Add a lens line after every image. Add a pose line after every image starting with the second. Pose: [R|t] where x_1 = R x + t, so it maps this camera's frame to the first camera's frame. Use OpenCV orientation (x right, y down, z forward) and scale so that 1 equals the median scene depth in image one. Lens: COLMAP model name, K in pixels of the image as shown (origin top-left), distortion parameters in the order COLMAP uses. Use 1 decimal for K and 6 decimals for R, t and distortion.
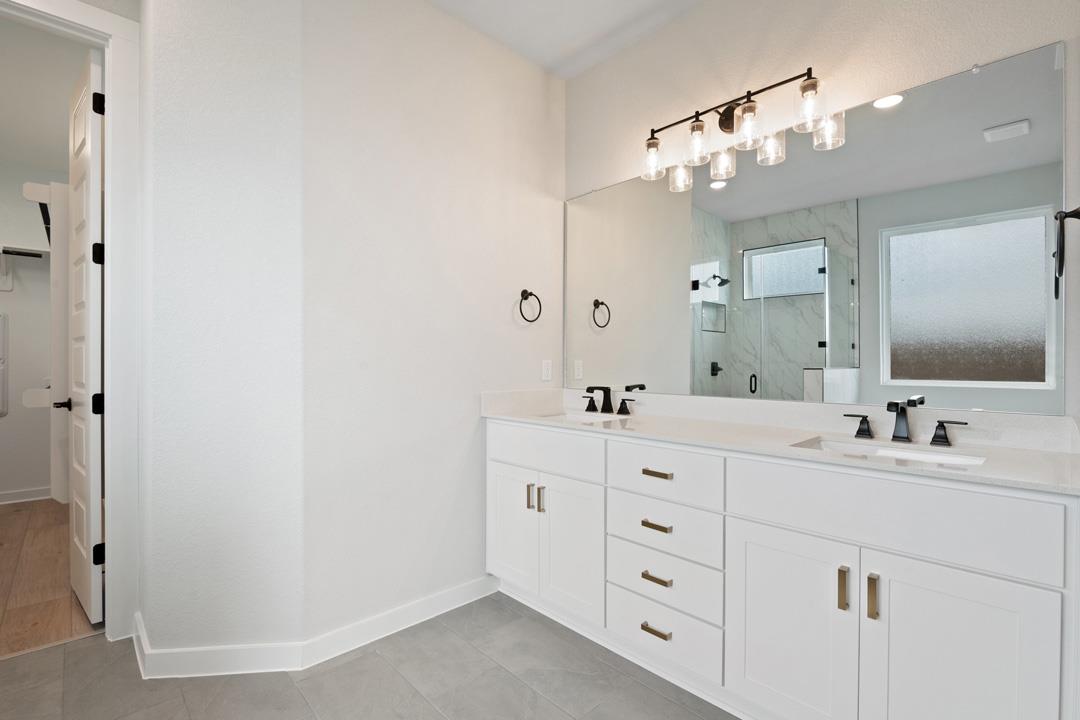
lens RADIAL K [[494.7, 0, 545.3], [0, 494.7, 362.1], [0, 0, 1]] dist [-0.000106, -0.003124]
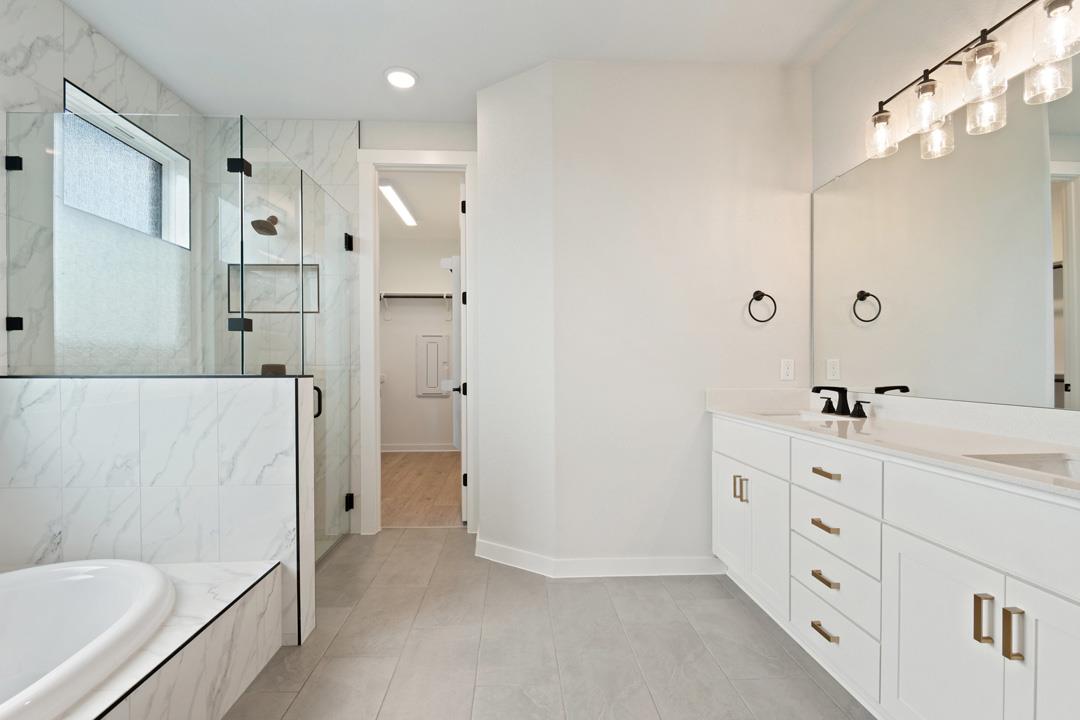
lens RADIAL K [[494.7, 0, 528.7], [0, 494.7, 363.8], [0, 0, 1]] dist [-0.000106, -0.003124]
pose [[0.753151, -0.005531, -0.657825, 0.323022], [0.006813, 0.999977, -0.000607, 0.002593], [0.657813, -0.004024, 0.753171, -0.100167]]
